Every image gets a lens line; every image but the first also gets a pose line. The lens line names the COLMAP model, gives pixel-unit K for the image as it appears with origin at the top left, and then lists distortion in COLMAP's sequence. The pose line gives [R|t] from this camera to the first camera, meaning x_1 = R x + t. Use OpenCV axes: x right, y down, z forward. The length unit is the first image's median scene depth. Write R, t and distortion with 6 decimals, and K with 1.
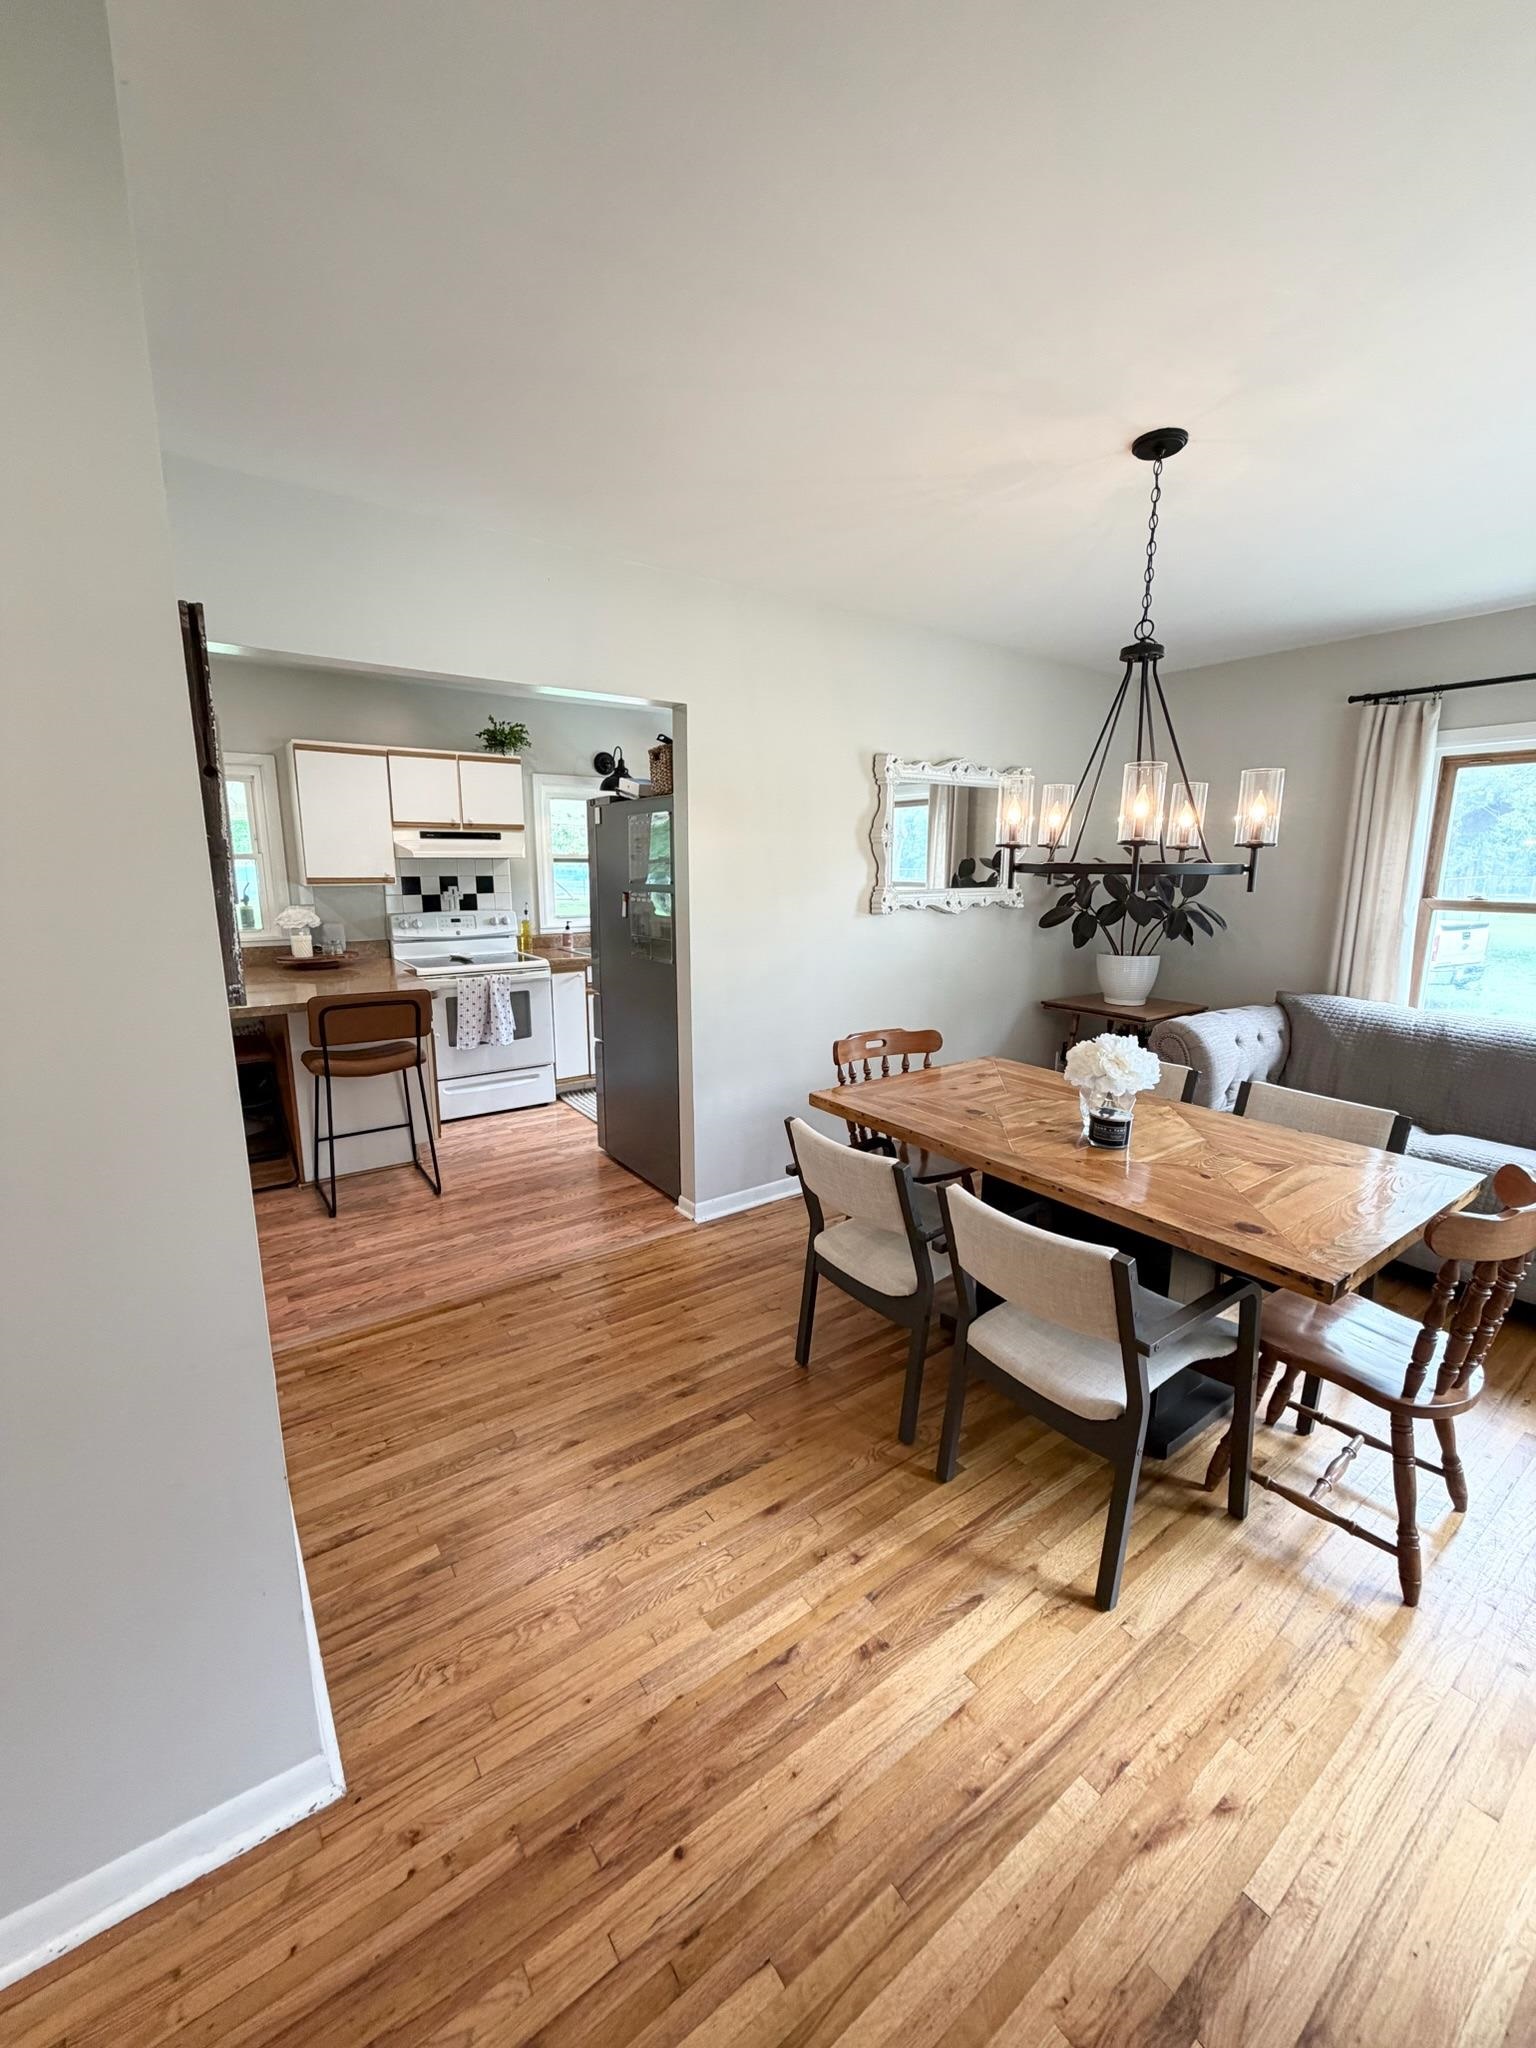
lens RADIAL K [[815.0, 0, 763.5], [0, 815.0, 1013.8], [0, 0, 1]] dist [-0.000006, -0.000656]
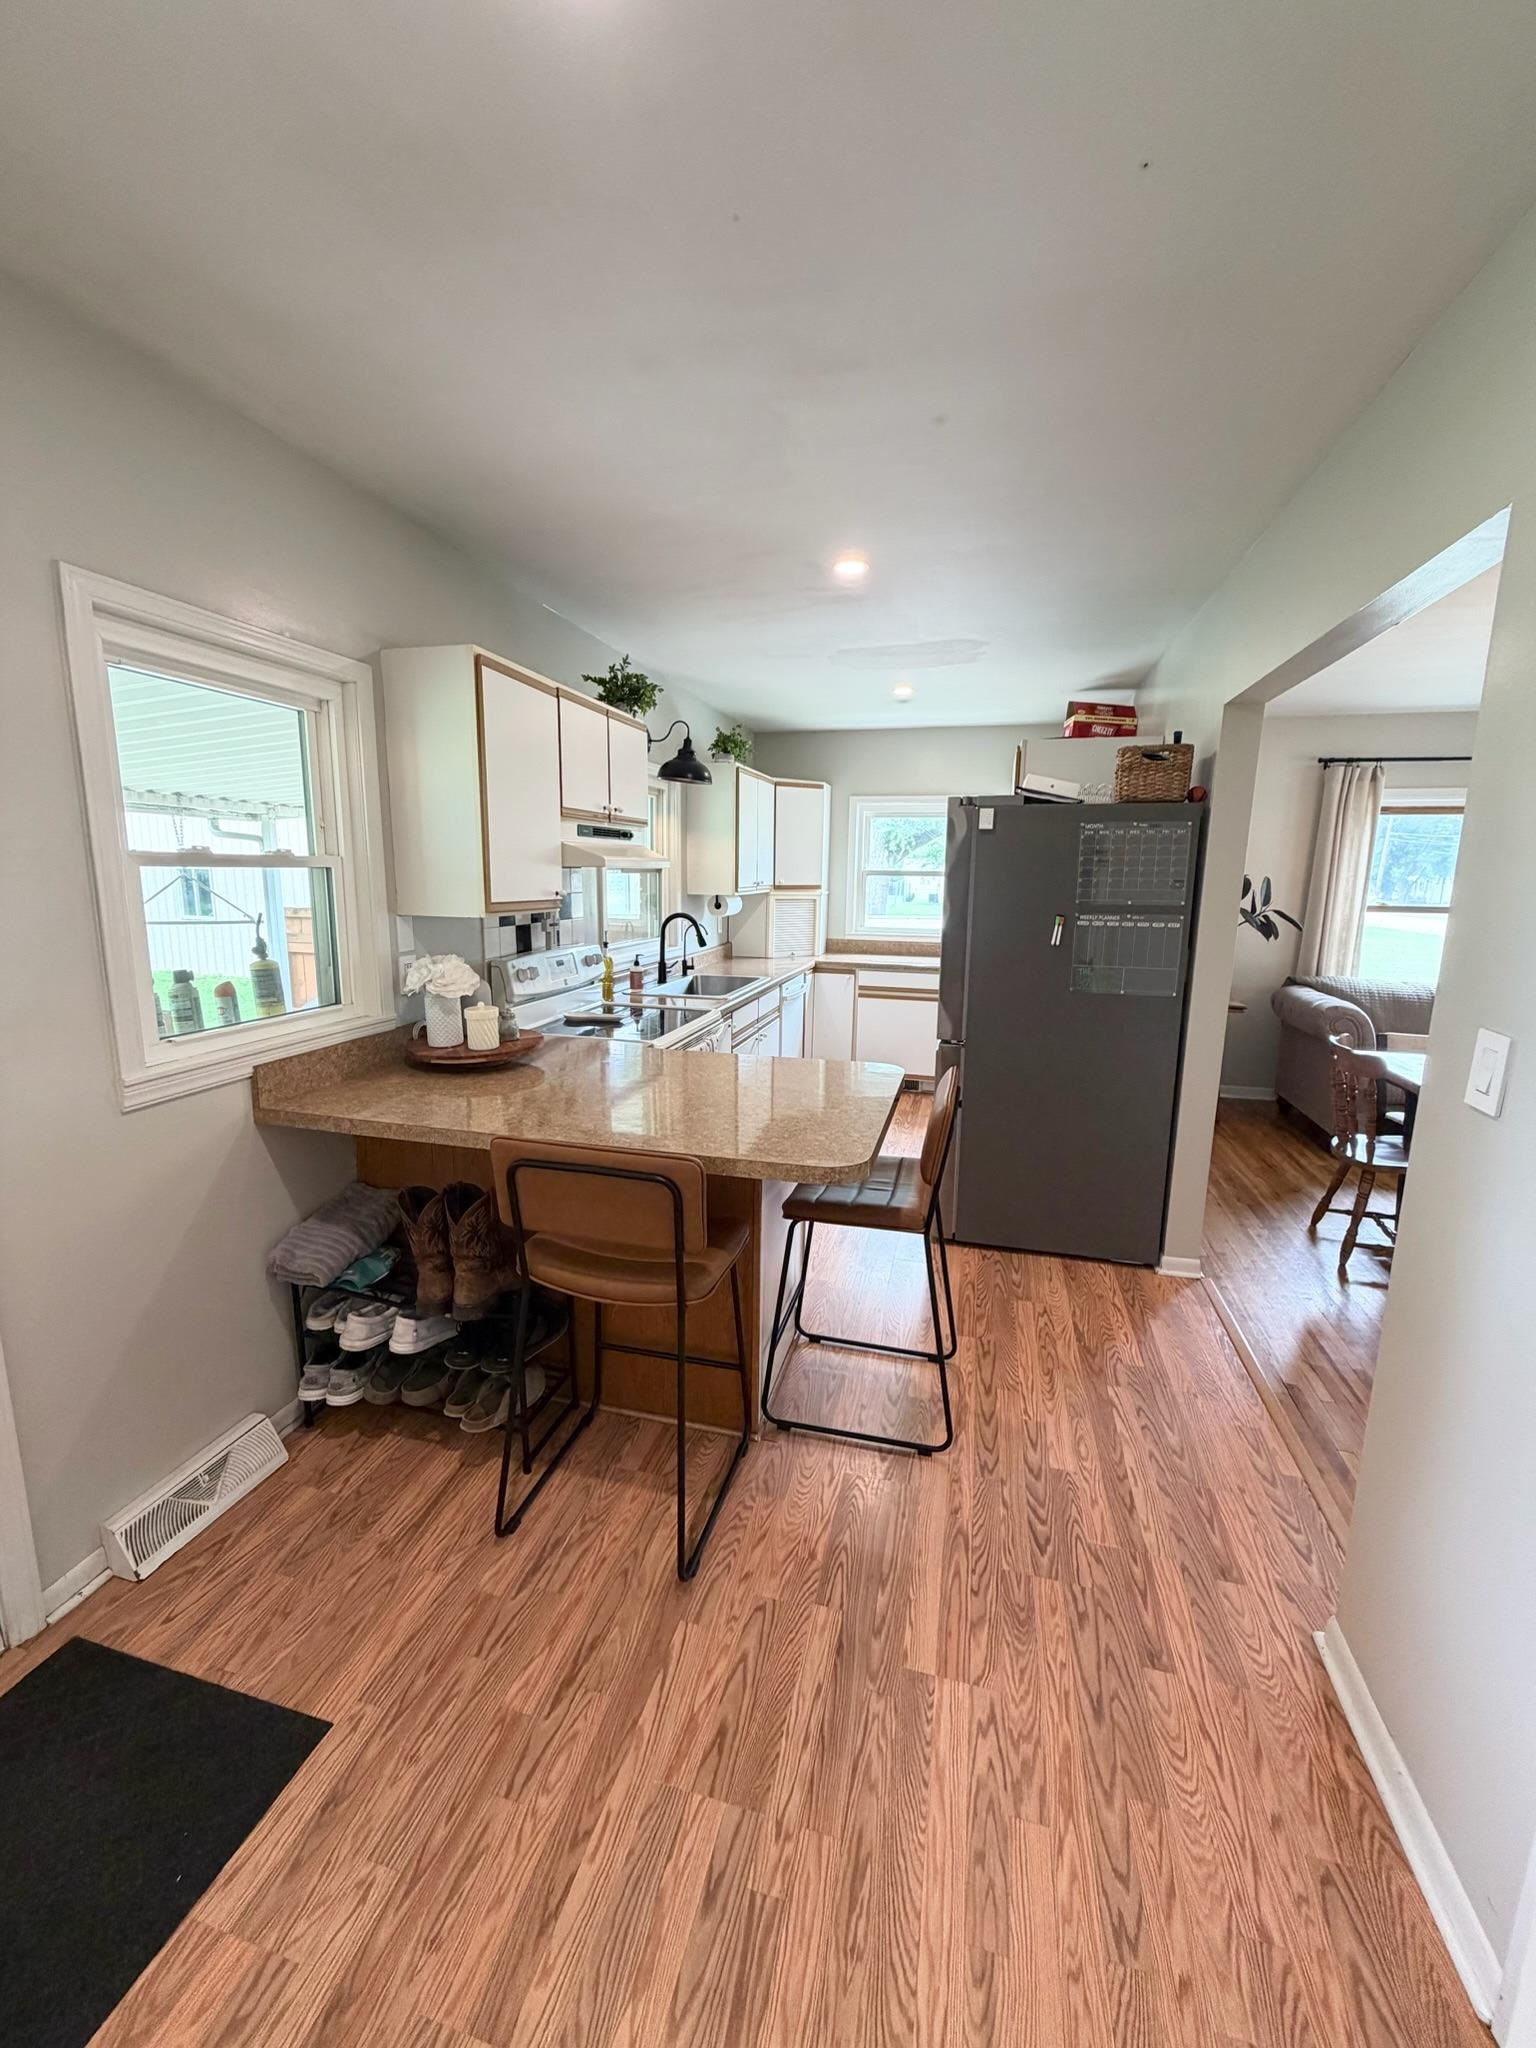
lens RADIAL K [[815.0, 0, 763.5], [0, 815.0, 1013.8], [0, 0, 1]] dist [-0.000006, -0.000656]
pose [[0.770071, -0.102622, 0.629651, -1.803483], [0.108510, 0.993665, 0.029241, -0.205889], [-0.628663, 0.045806, 0.776328, 1.082228]]
